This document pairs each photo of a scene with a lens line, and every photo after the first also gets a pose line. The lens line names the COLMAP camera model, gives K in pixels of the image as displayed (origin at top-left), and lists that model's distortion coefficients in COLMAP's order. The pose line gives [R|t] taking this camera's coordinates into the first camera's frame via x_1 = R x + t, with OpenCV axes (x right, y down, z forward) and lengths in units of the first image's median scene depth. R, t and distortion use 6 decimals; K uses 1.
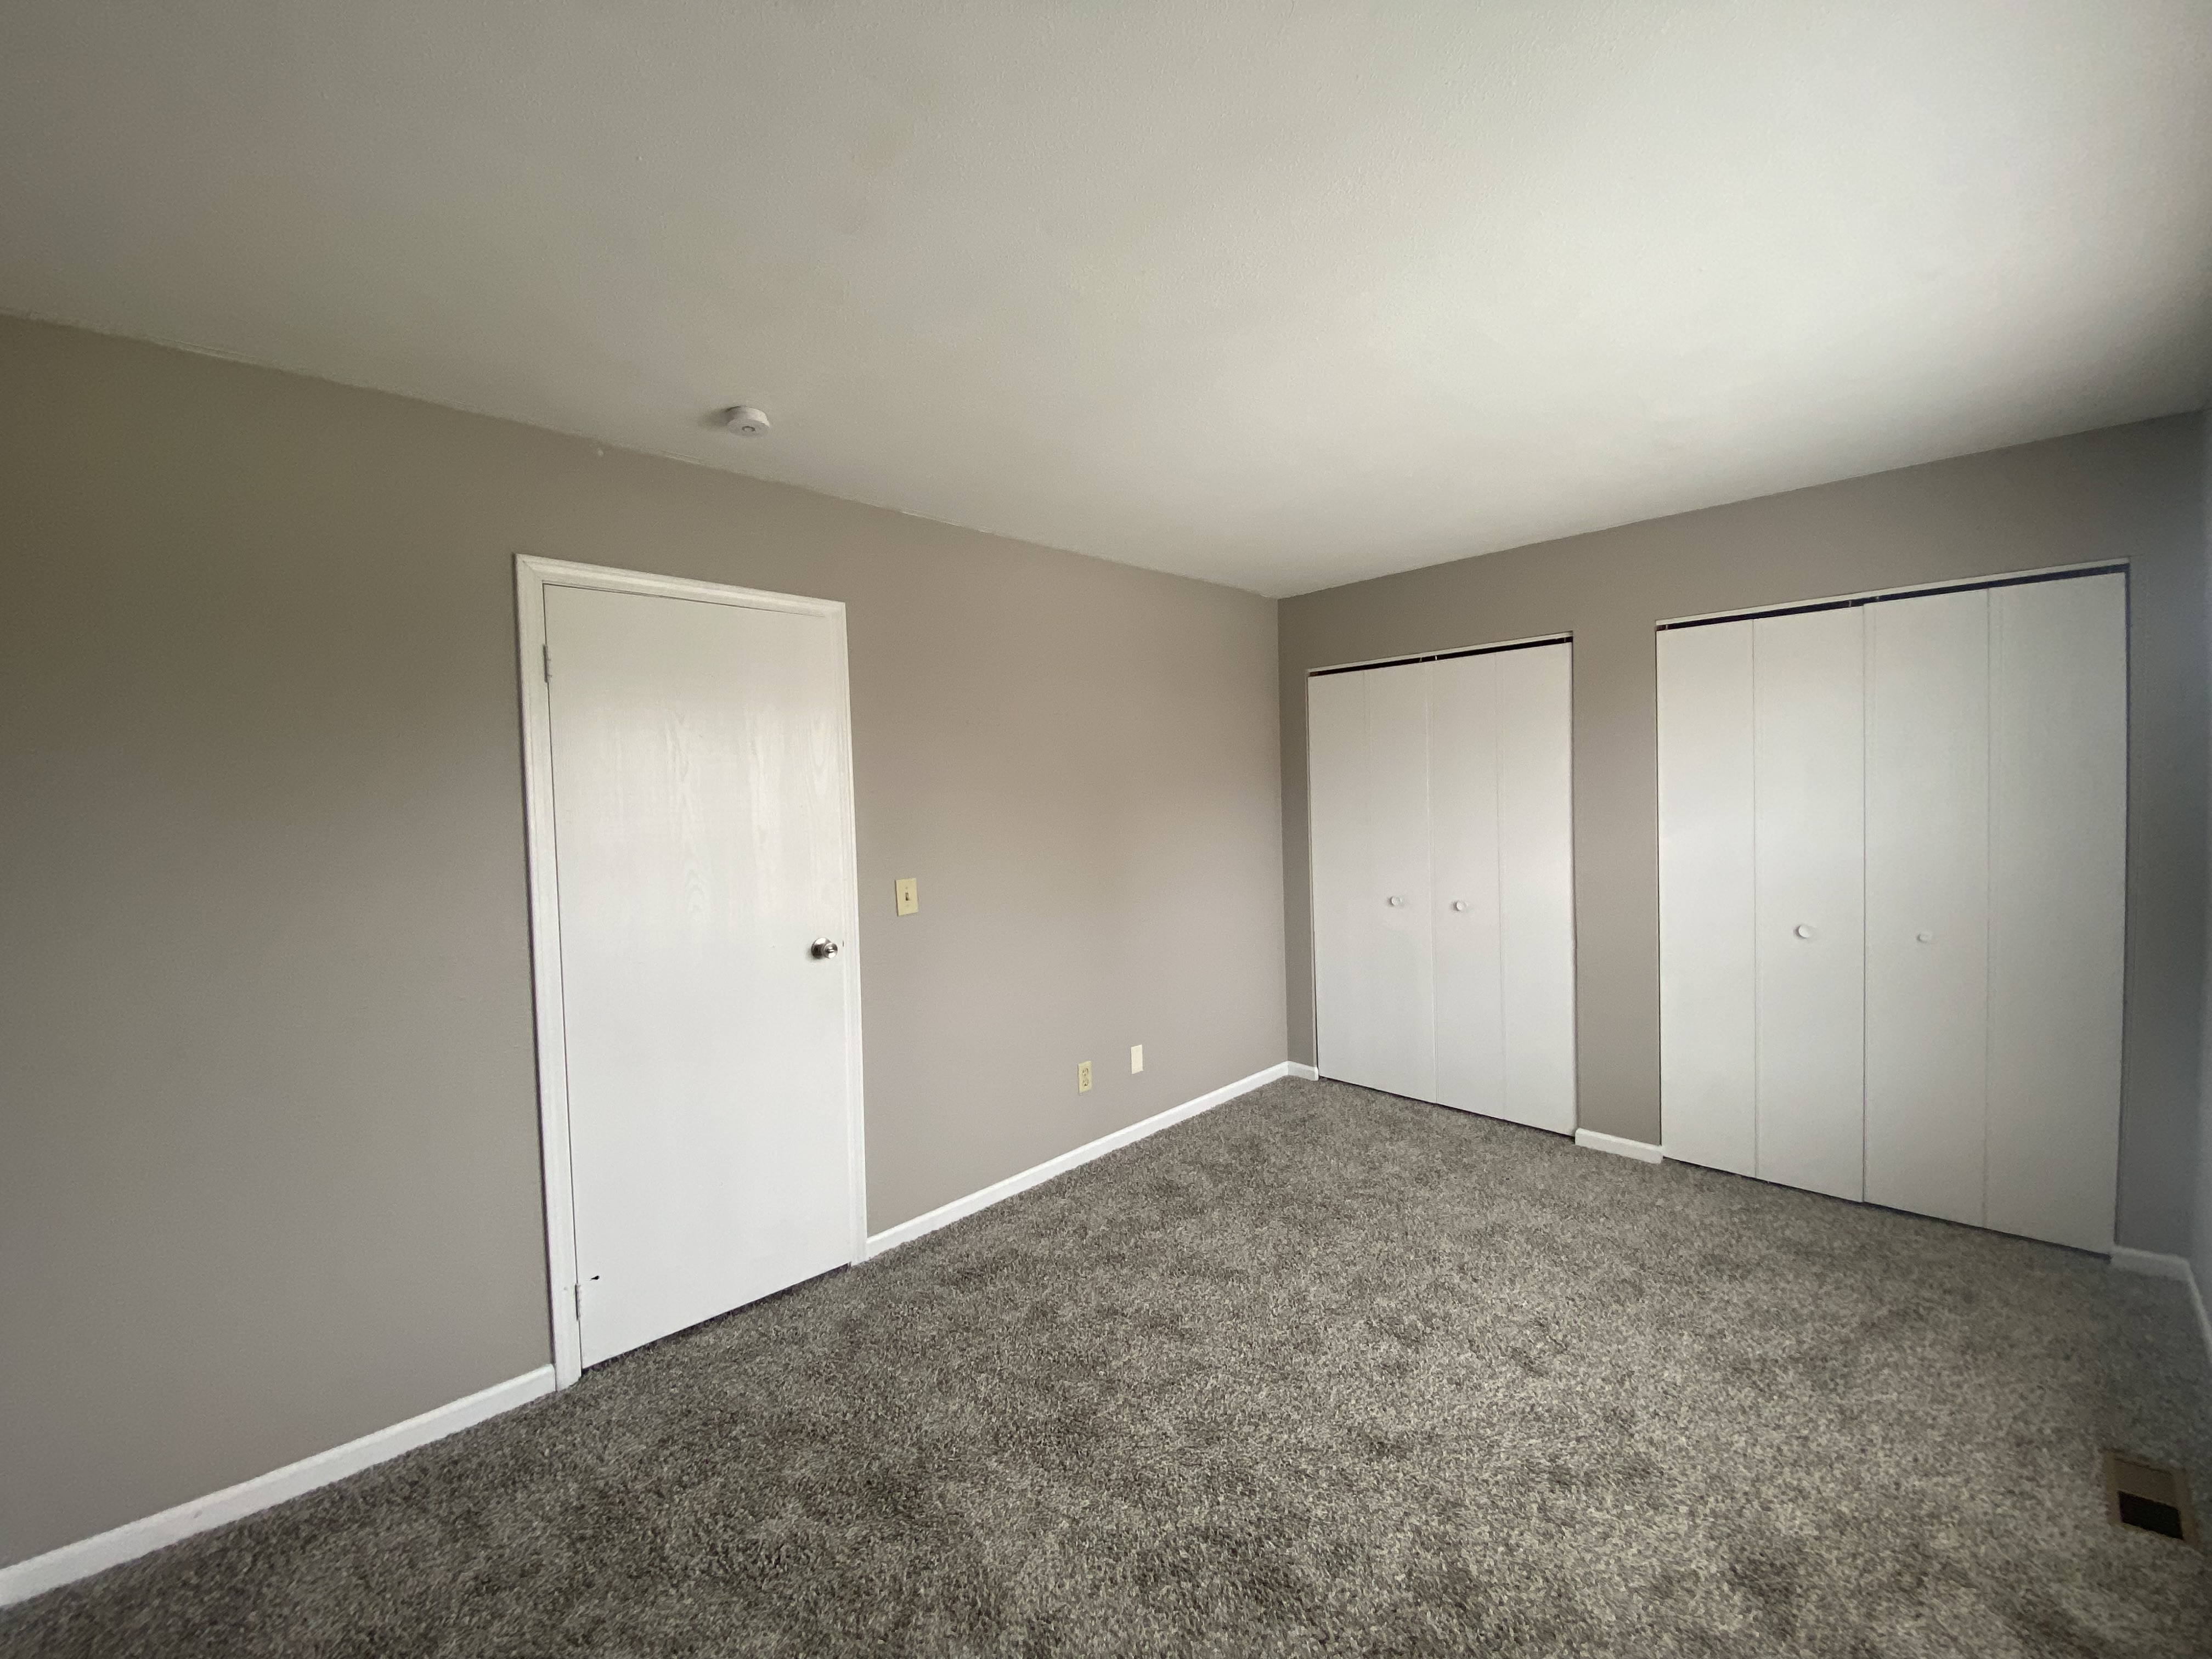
lens RADIAL K [[919.8, 0, 1103.4], [0, 919.8, 812.9], [0, 0, 1]] dist [0.006912, -0.012949]
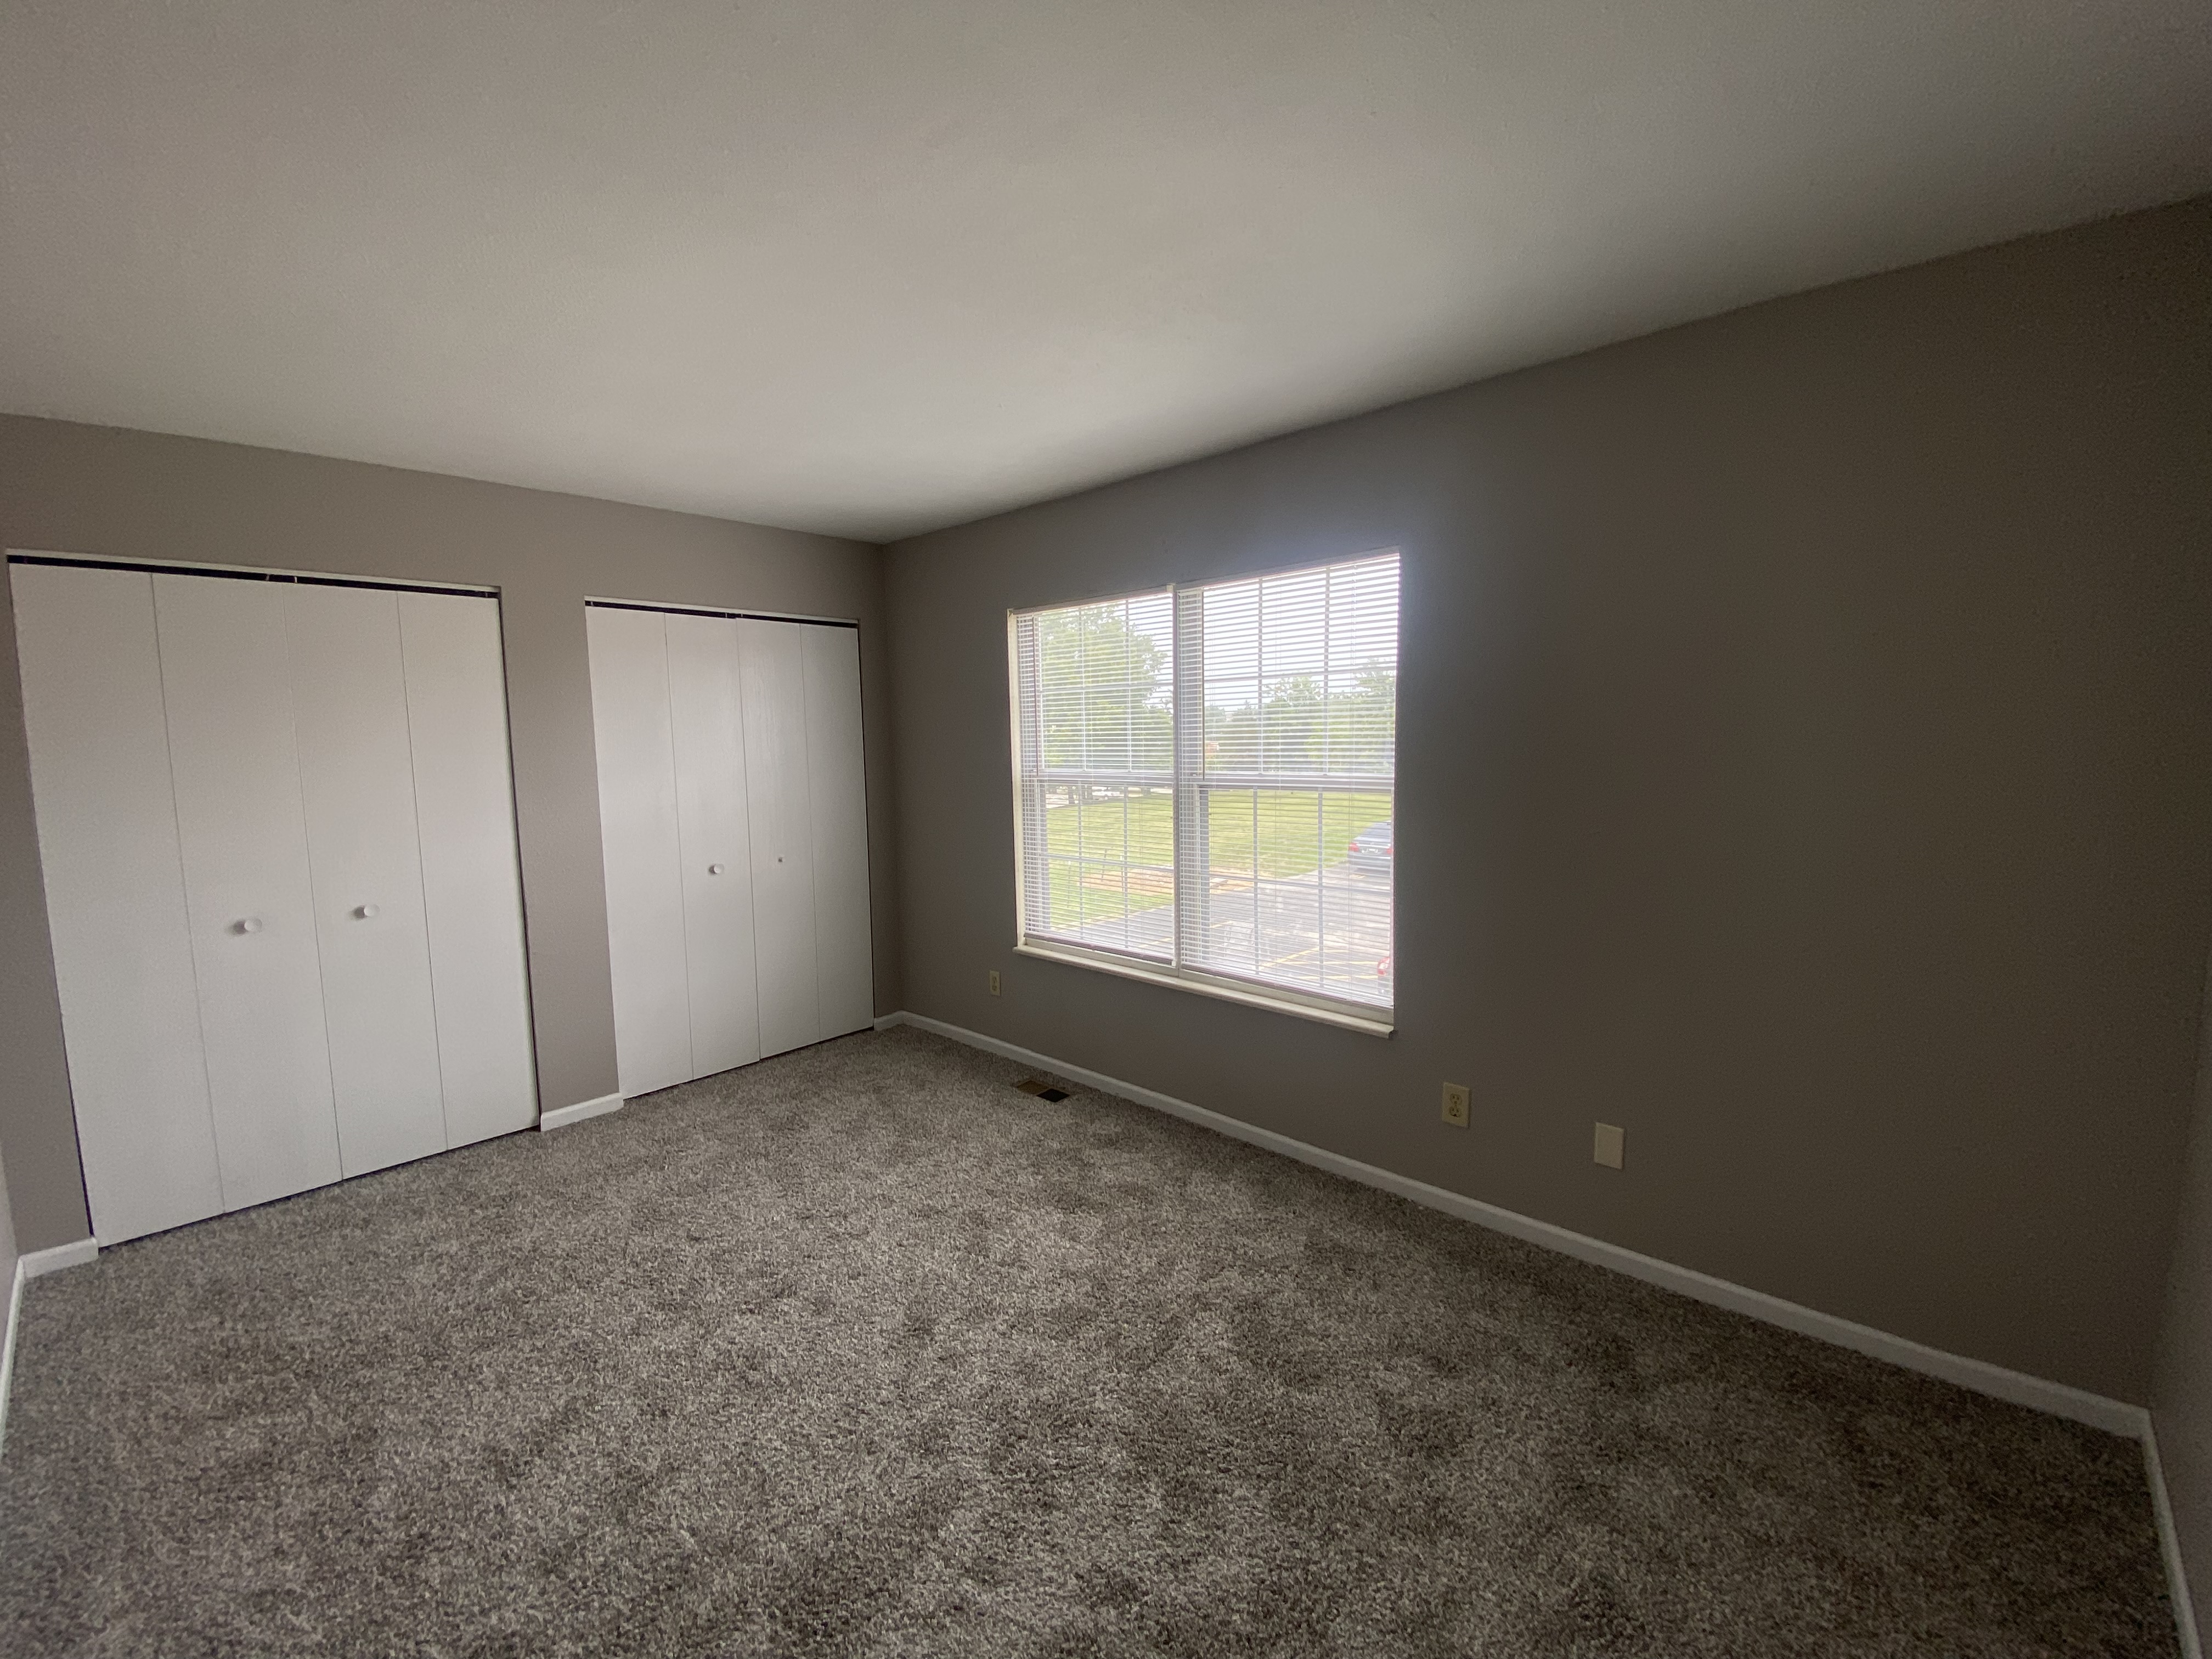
lens RADIAL K [[919.8, 0, 1087.8], [0, 919.8, 830.8], [0, 0, 1]] dist [0.006912, -0.012949]
pose [[-0.049490, -0.073870, 0.996039, -0.529212], [0.046849, 0.995992, 0.076195, 0.003335], [-0.997675, 0.050434, -0.045831, 0.549848]]
